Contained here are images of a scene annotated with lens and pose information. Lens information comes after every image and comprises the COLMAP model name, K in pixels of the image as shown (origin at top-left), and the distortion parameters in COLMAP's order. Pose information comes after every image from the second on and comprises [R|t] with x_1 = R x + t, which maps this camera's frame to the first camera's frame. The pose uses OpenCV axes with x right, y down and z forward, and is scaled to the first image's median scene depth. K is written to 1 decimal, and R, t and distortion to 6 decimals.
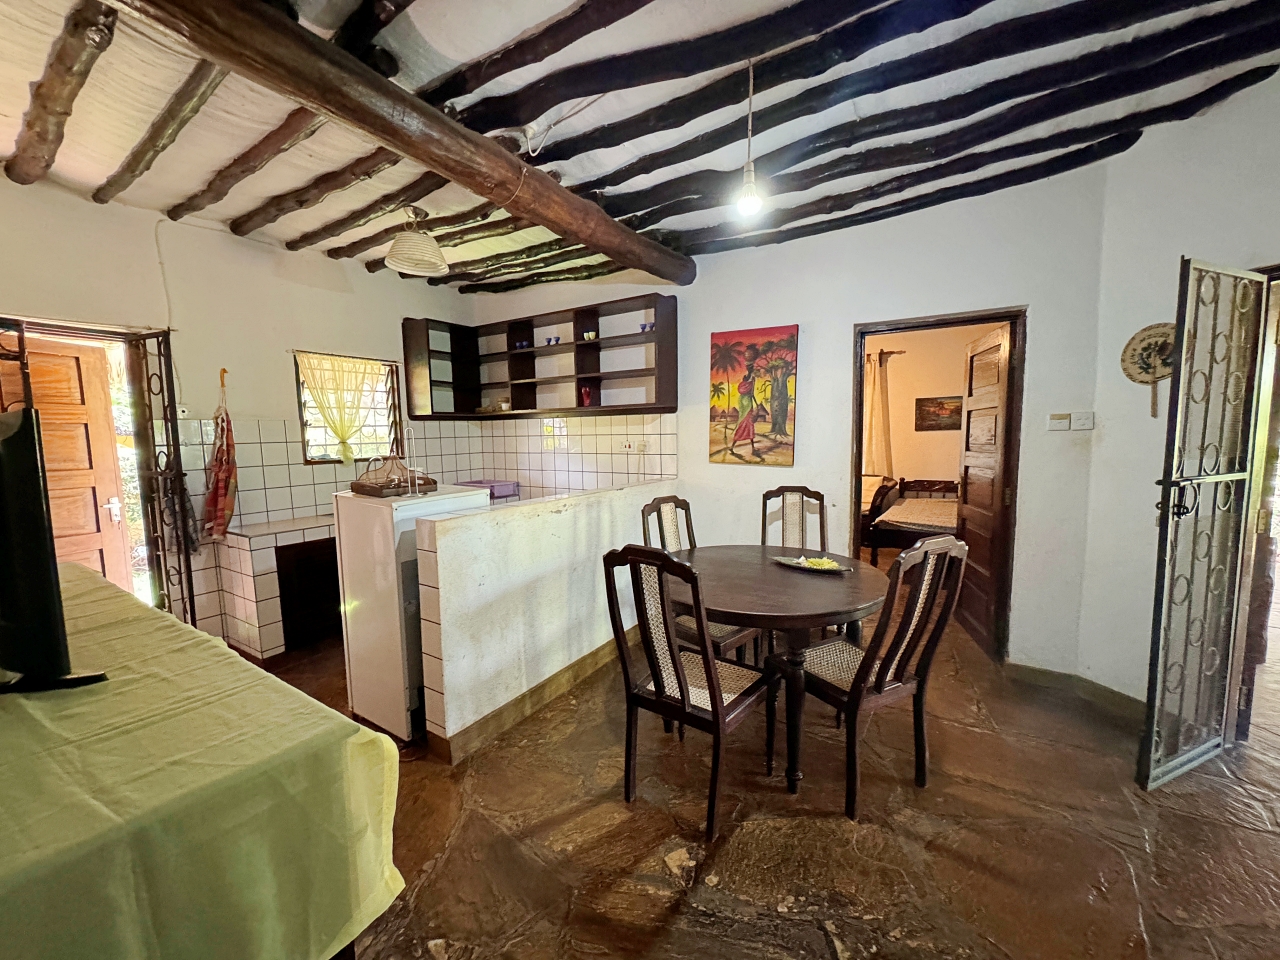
lens RADIAL K [[510.2, 0, 641.4], [0, 510.2, 482.1], [0, 0, 1]] dist [0.000053, 0.000261]
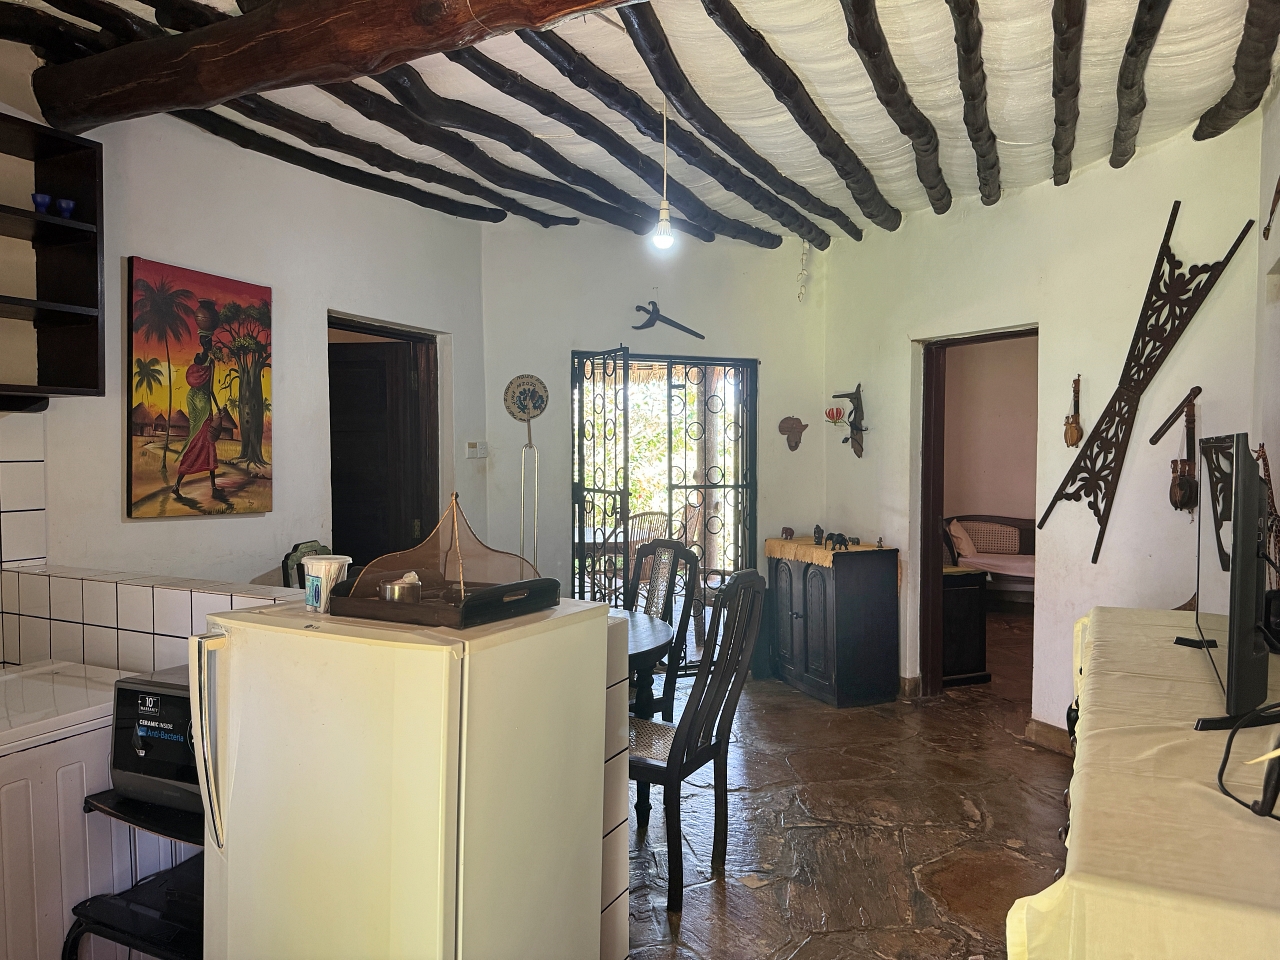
lens RADIAL K [[894.1, 0, 642.5], [0, 894.1, 484.6], [0, 0, 1]] dist [0.068631, -0.162914]
pose [[-0.106251, -0.021742, 0.994102, -0.804947], [0.096674, 0.994799, 0.032090, -0.055329], [-0.989629, 0.099513, -0.103596, 0.643943]]
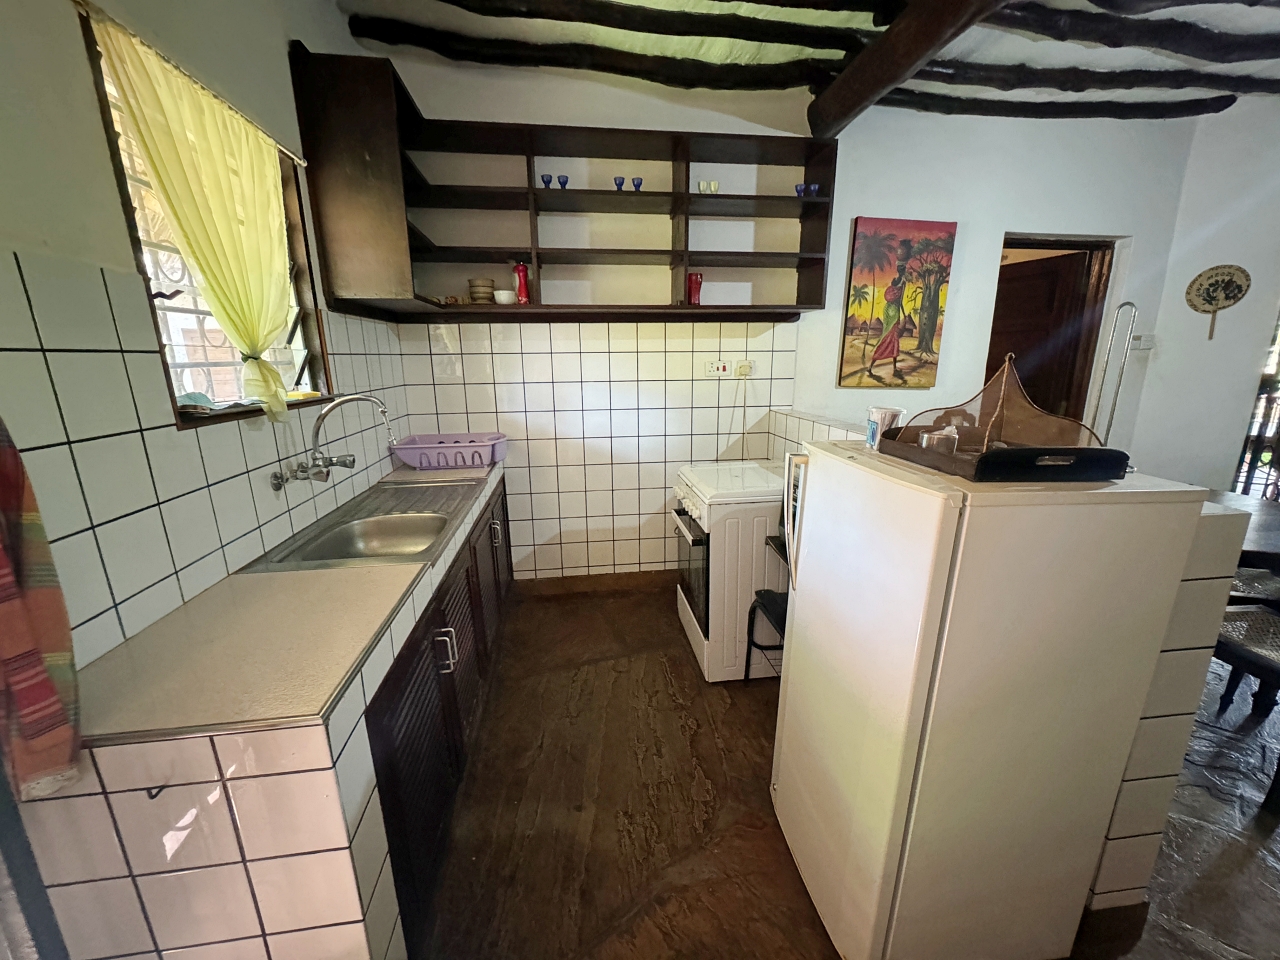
lens RADIAL K [[510.2, 0, 641.4], [0, 510.2, 482.1], [0, 0, 1]] dist [0.000053, 0.000261]
pose [[0.763470, -0.142946, 0.629826, -0.676819], [0.060061, 0.986687, 0.151134, -0.033174], [-0.643045, -0.077558, 0.761891, 0.608810]]
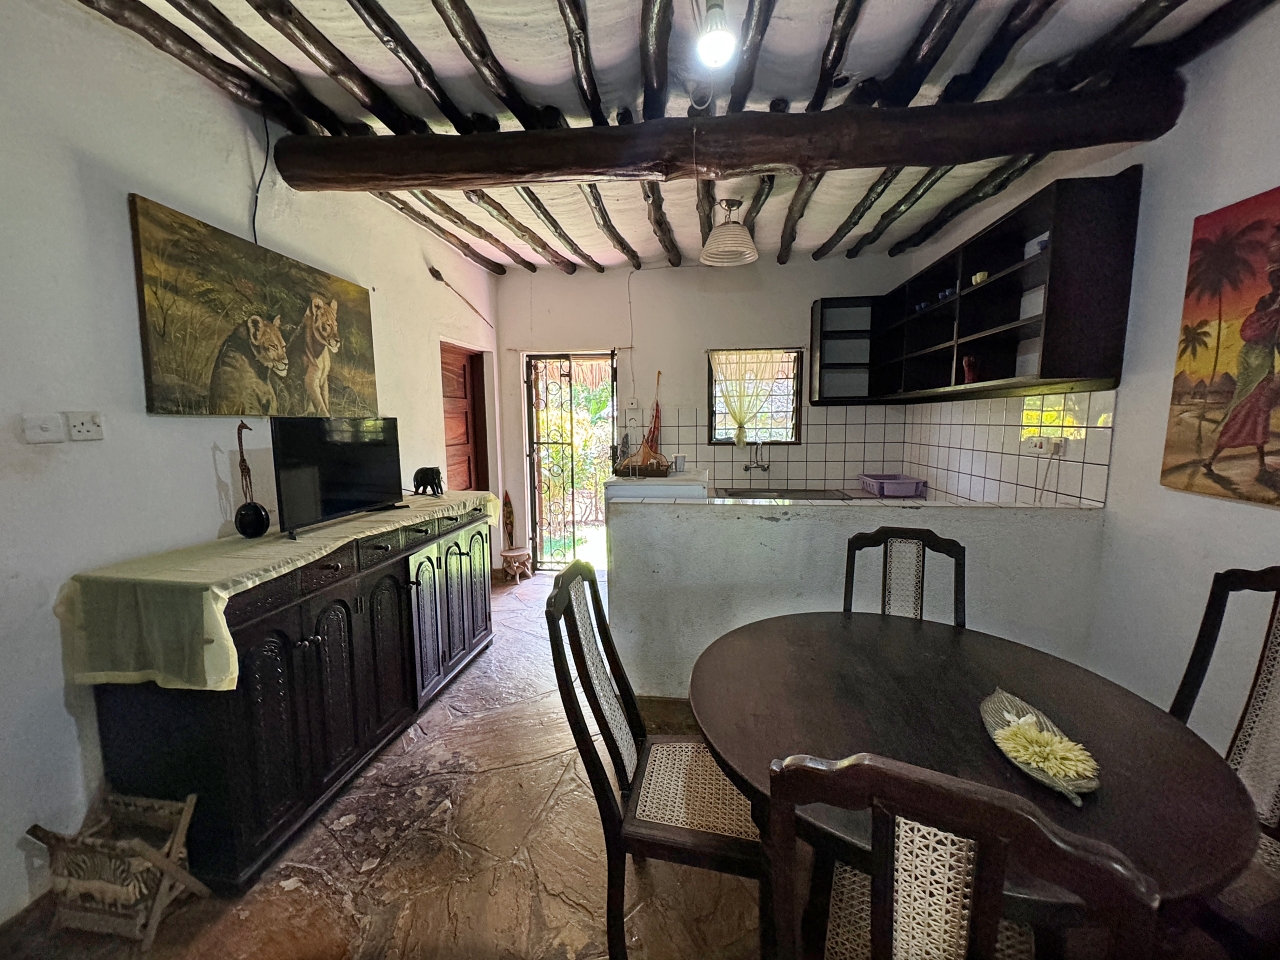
lens RADIAL K [[510.1, 0, 640.3], [0, 510.1, 482.4], [0, 0, 1]] dist [-0.001533, 0.000232]
pose [[0.428371, 0.122928, -0.895202, 0.382390], [-0.086805, 0.991719, 0.094643, -0.048677], [0.899424, 0.037166, 0.435495, 0.344495]]
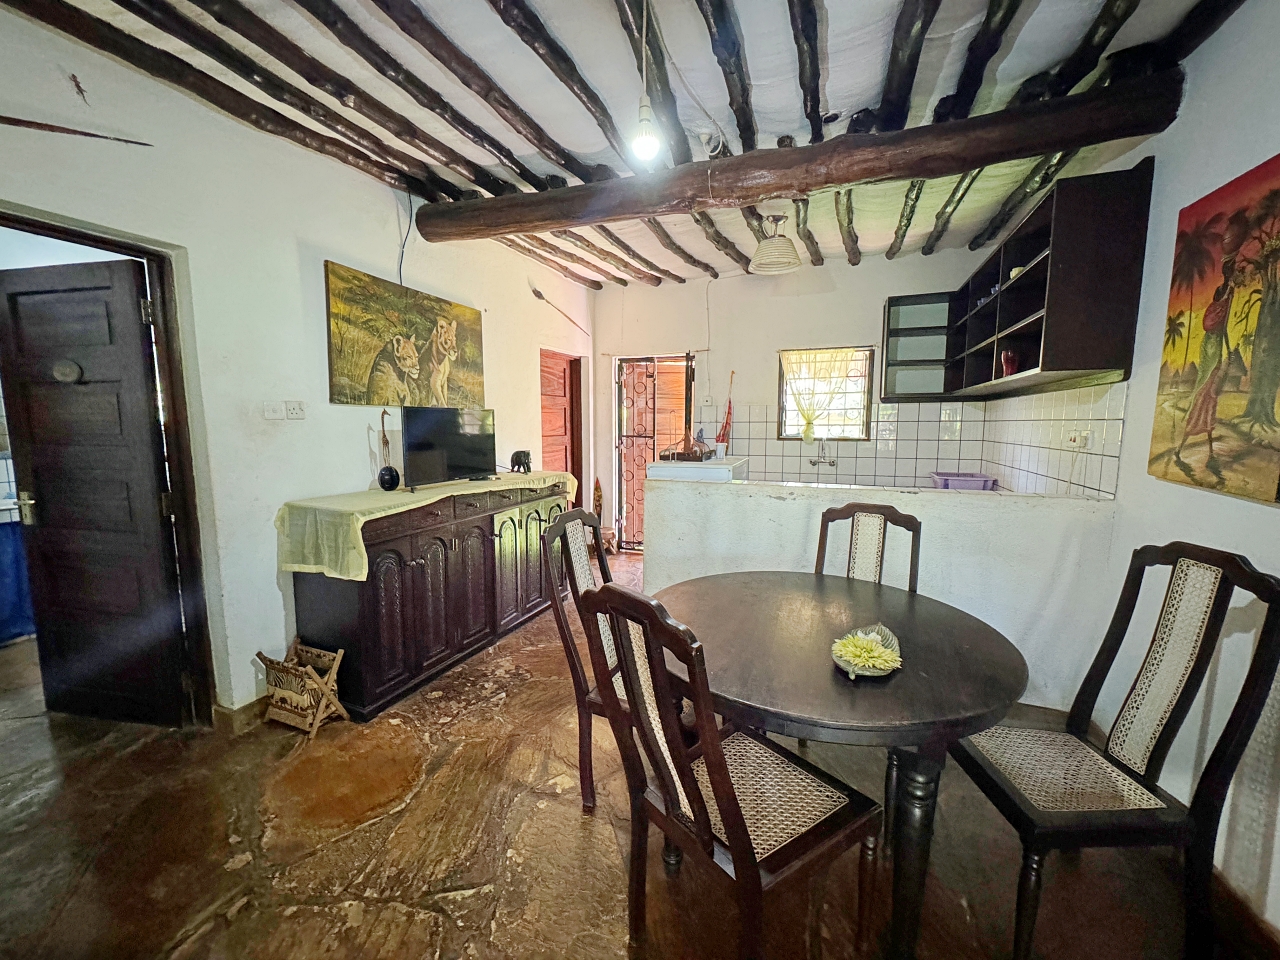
lens RADIAL K [[510.2, 0, 641.4], [0, 510.2, 482.1], [0, 0, 1]] dist [0.000053, 0.000261]
pose [[0.189628, 0.130428, -0.973154, 0.561635], [-0.099518, 0.988587, 0.113105, -0.042518], [0.976800, 0.075398, 0.200444, 0.434489]]
